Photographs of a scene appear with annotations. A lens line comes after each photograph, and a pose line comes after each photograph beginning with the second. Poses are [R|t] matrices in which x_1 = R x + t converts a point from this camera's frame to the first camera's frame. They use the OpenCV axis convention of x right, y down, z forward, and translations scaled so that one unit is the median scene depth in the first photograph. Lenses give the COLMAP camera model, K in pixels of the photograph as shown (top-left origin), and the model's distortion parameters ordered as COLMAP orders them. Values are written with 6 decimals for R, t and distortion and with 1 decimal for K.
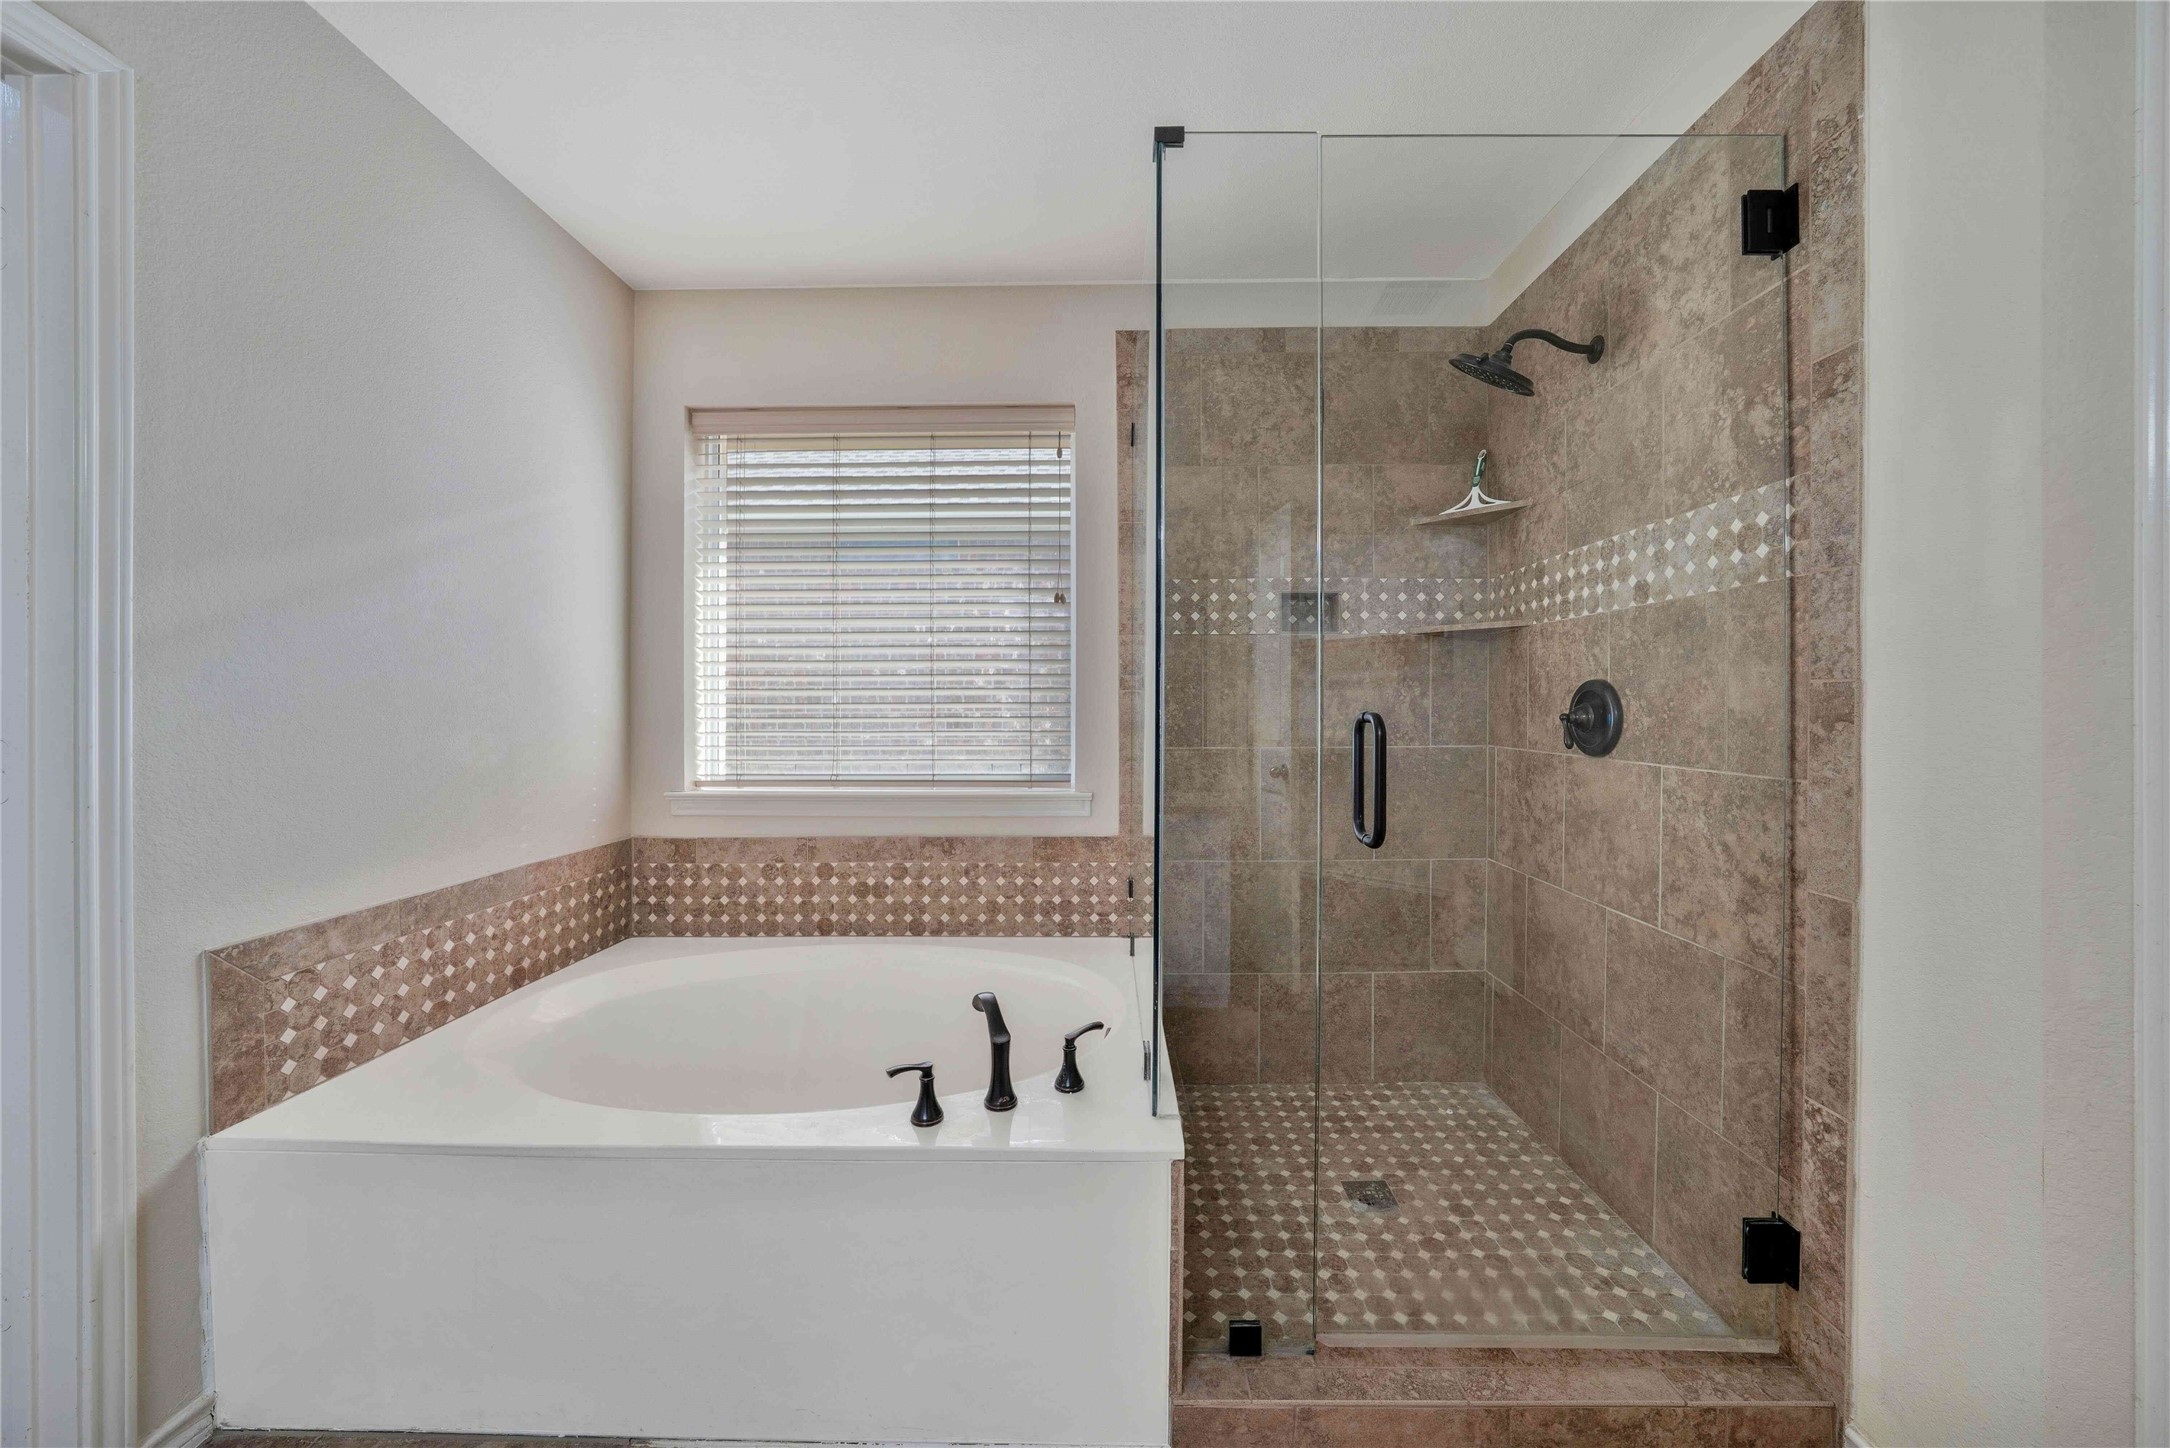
lens RADIAL K [[769.0, 0, 1089.7], [0, 769.0, 714.4], [0, 0, 1]] dist [-0.026311, 0.005107]
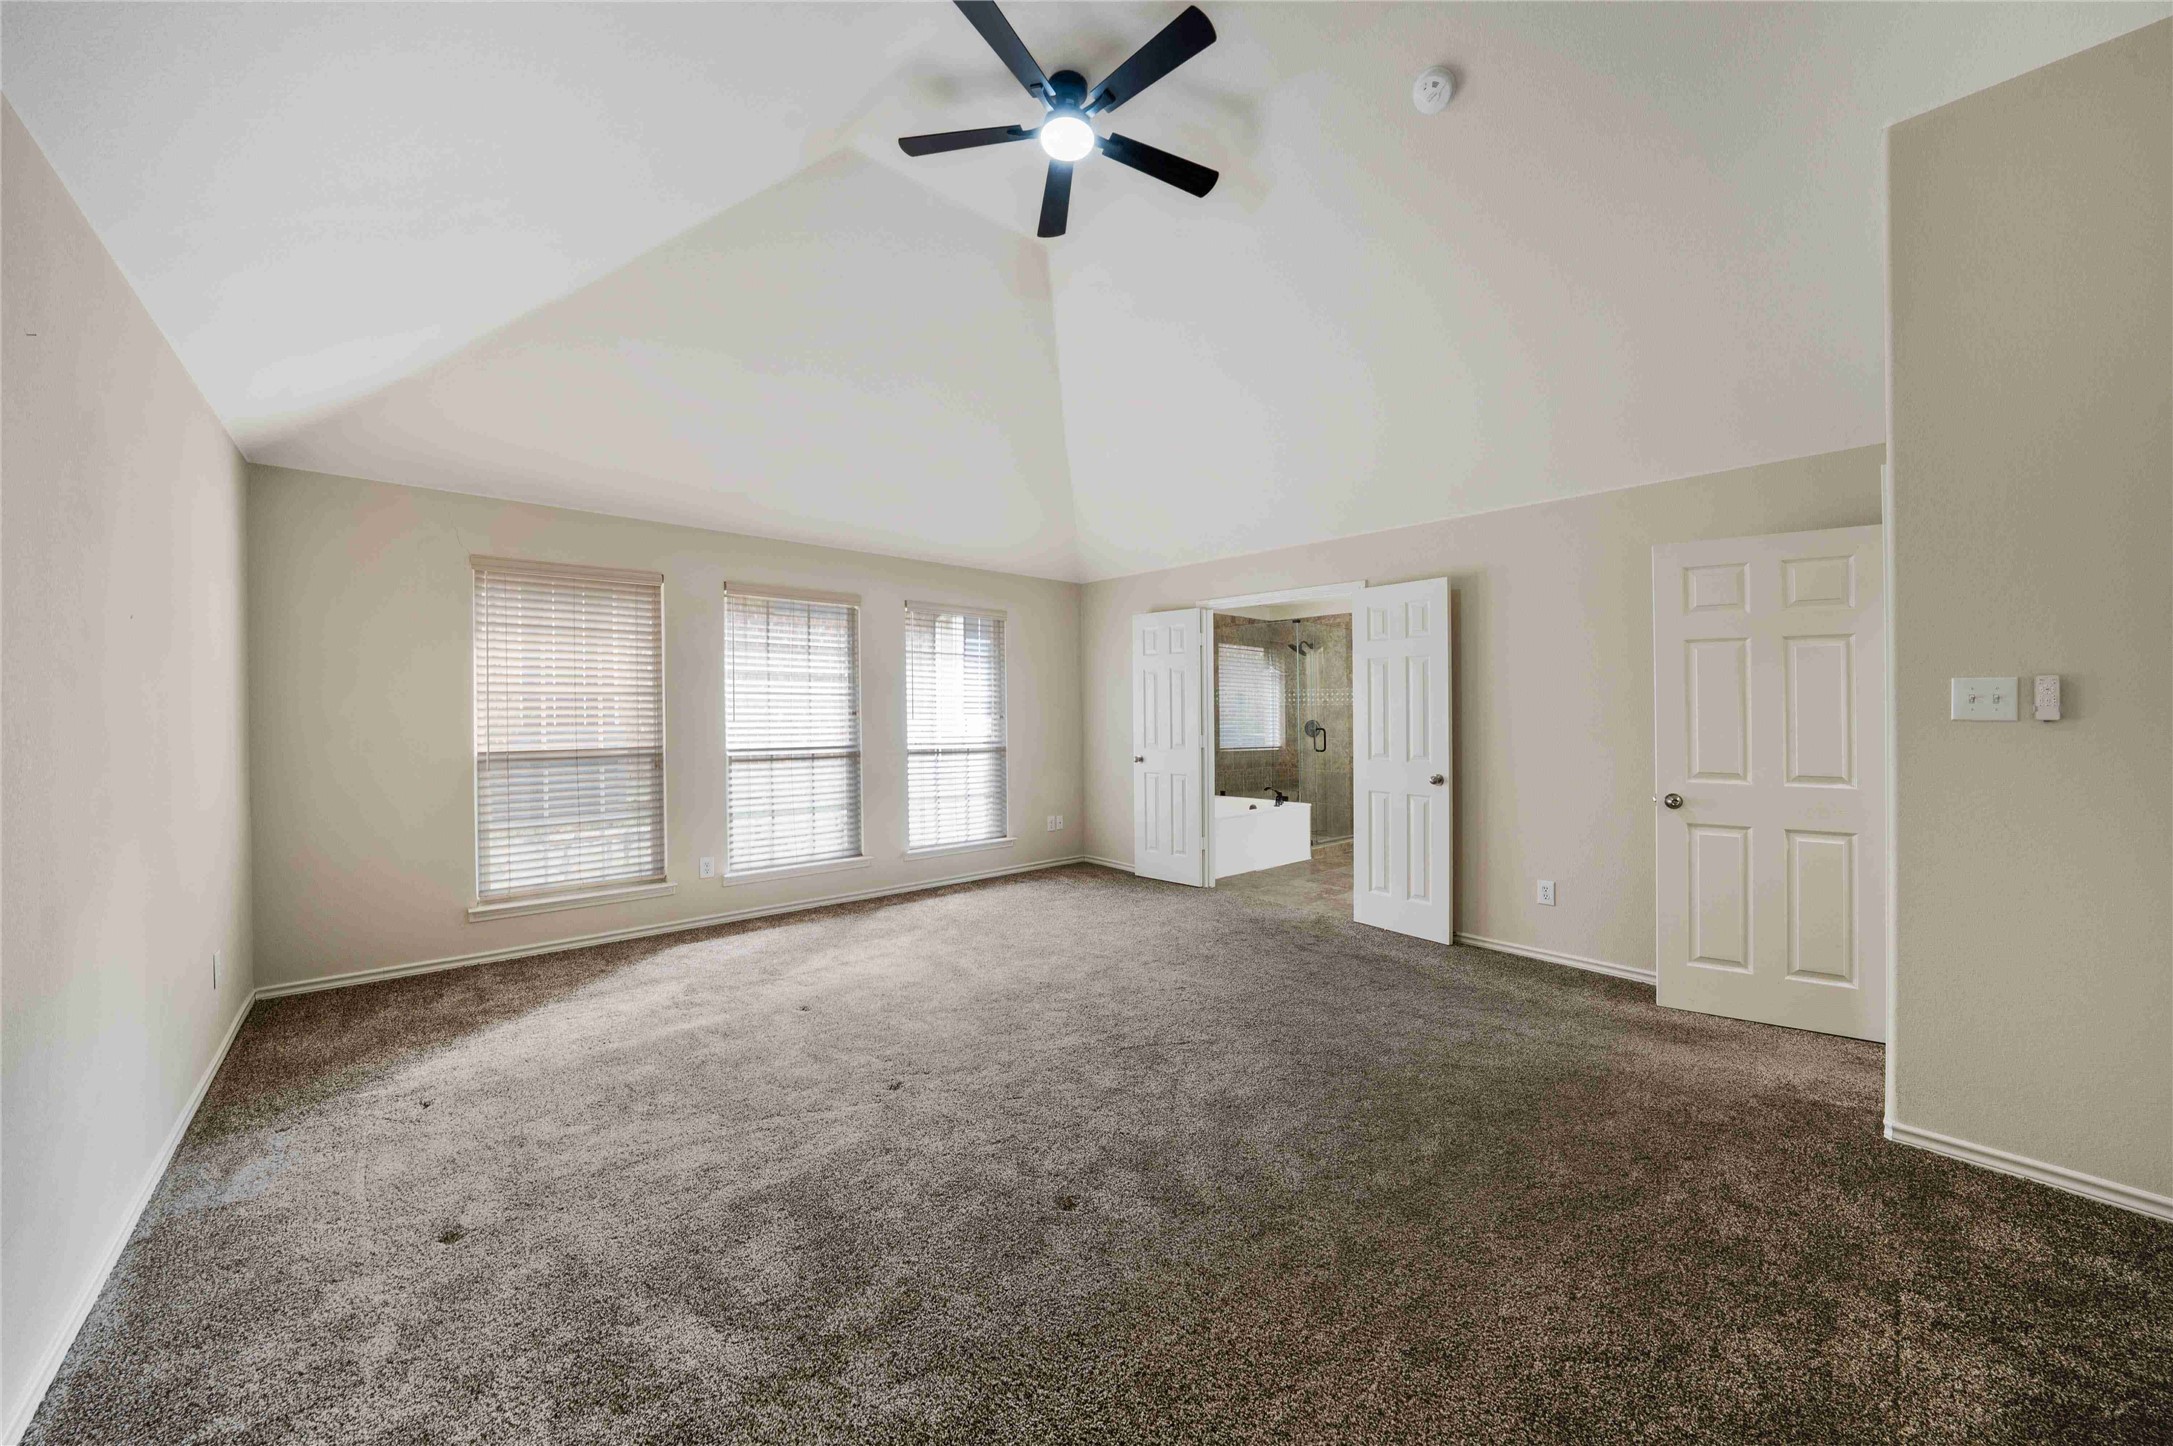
lens RADIAL K [[758.3, 0, 1083.9], [0, 758.3, 697.5], [0, 0, 1]] dist [-0.024668, 0.005030]
pose [[0.736350, 0.016032, 0.676411, -2.956892], [0.004038, 0.999597, -0.028088, -0.052112], [-0.676589, 0.023413, 0.735989, -1.225241]]
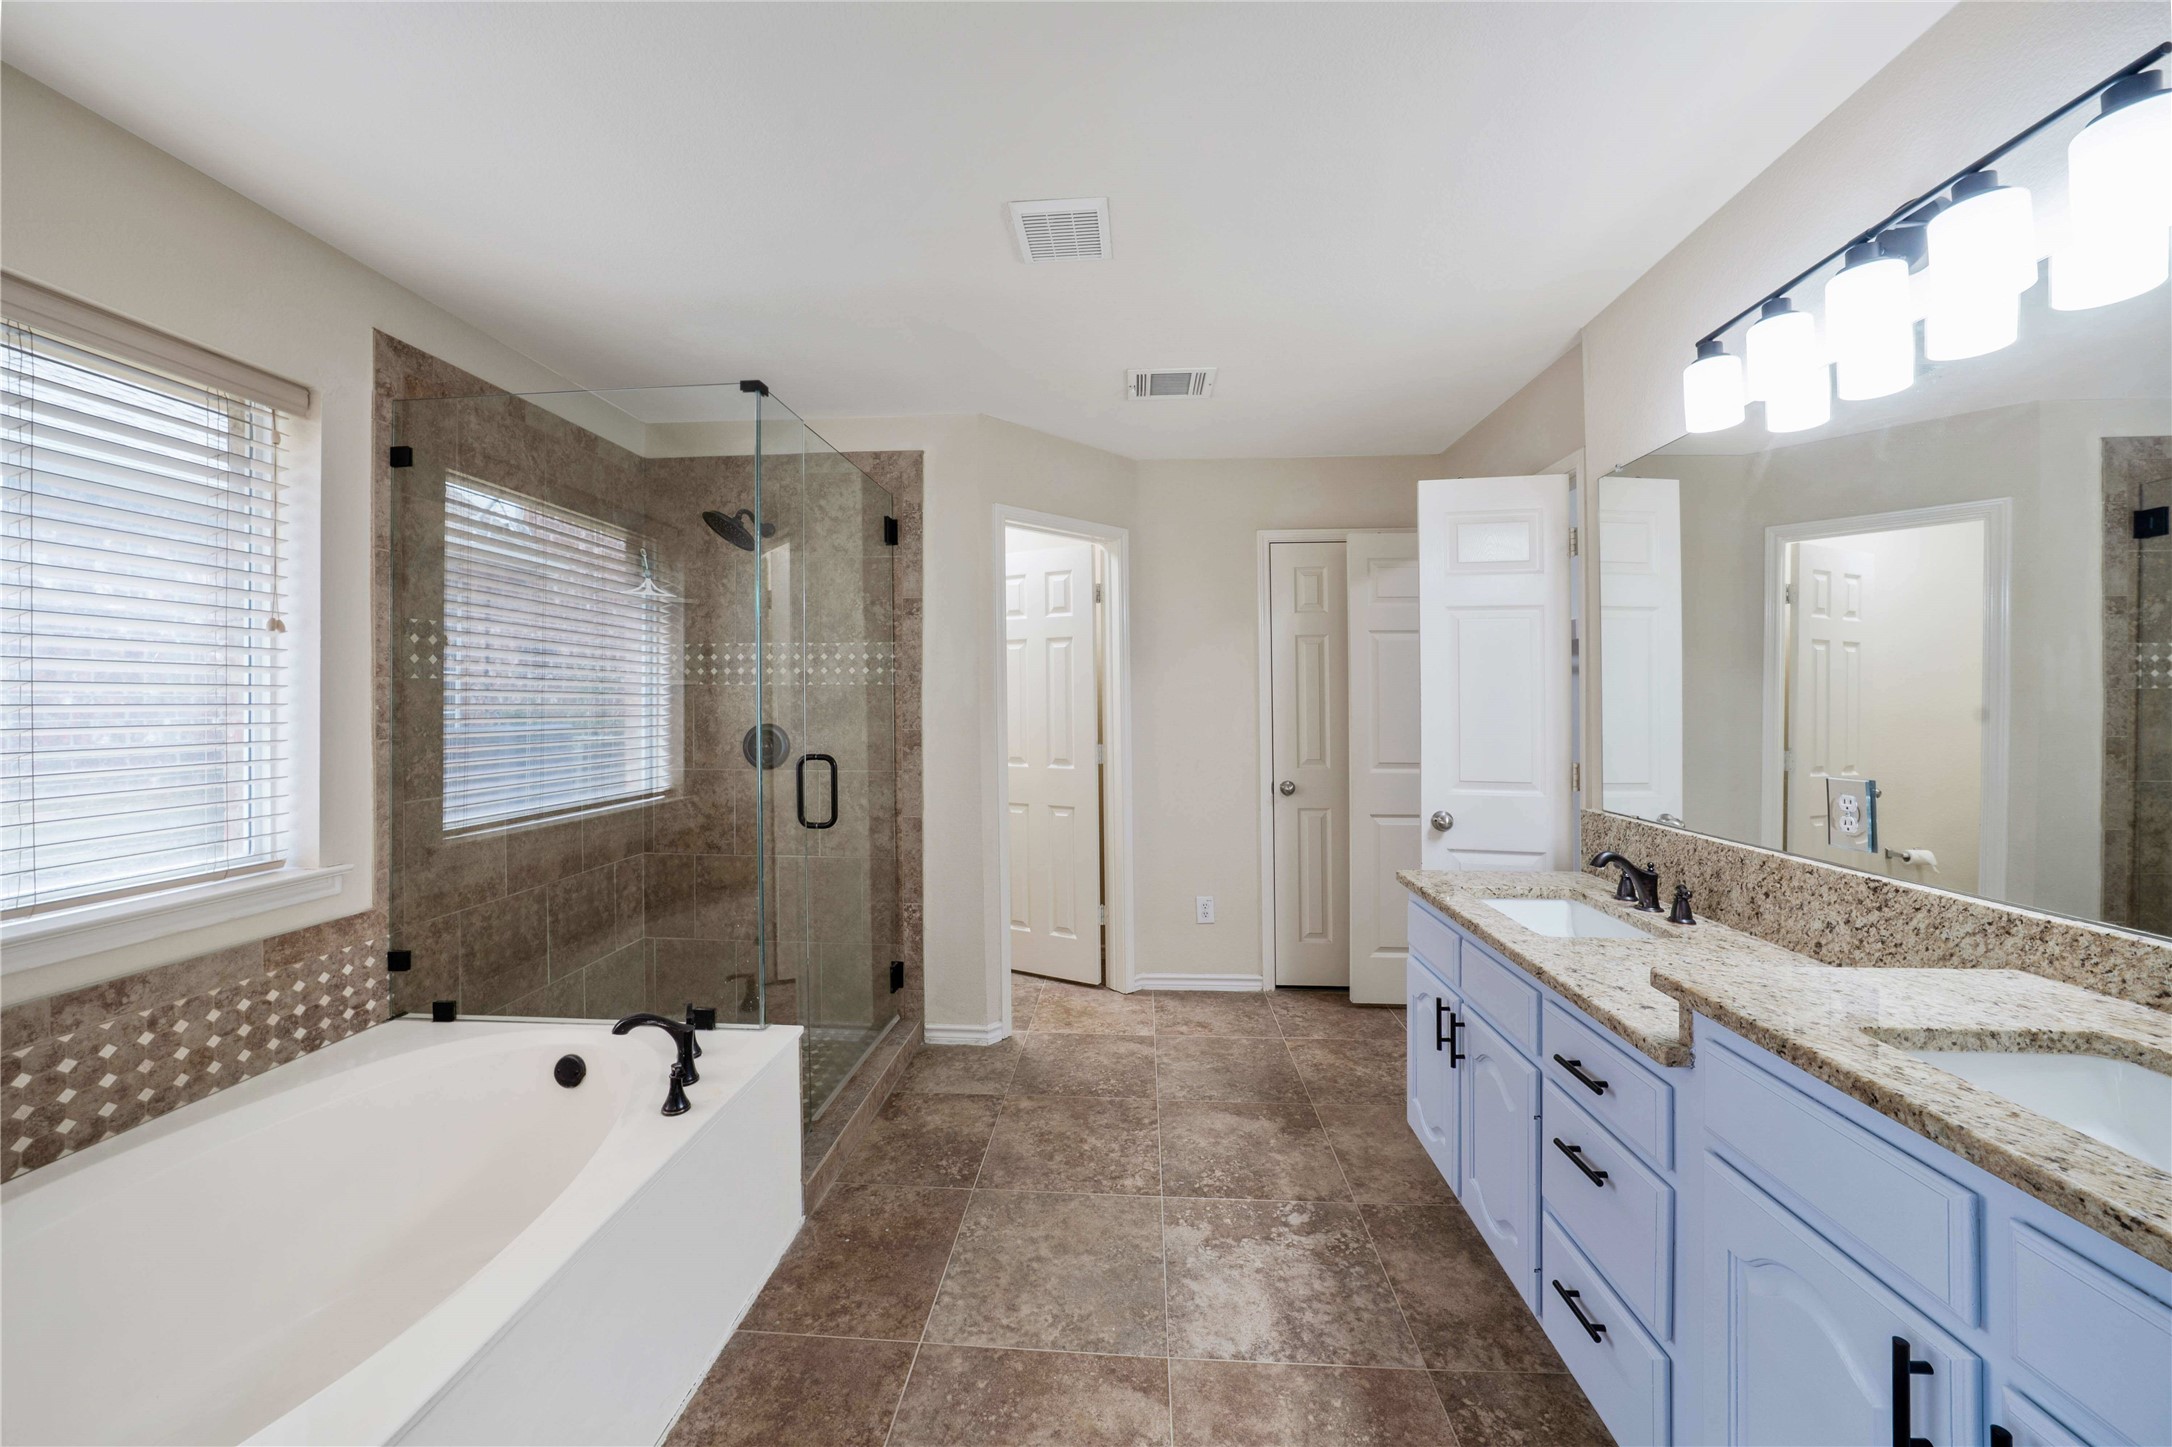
lens RADIAL K [[758.0, 0, 1083.4], [0, 758.0, 698.0], [0, 0, 1]] dist [-0.024668, 0.005030]
pose [[0.057311, 0.009332, 0.998313, -0.850452], [0.013406, 0.999859, -0.010116, -0.066981], [-0.998266, 0.013963, 0.057177, 0.170439]]
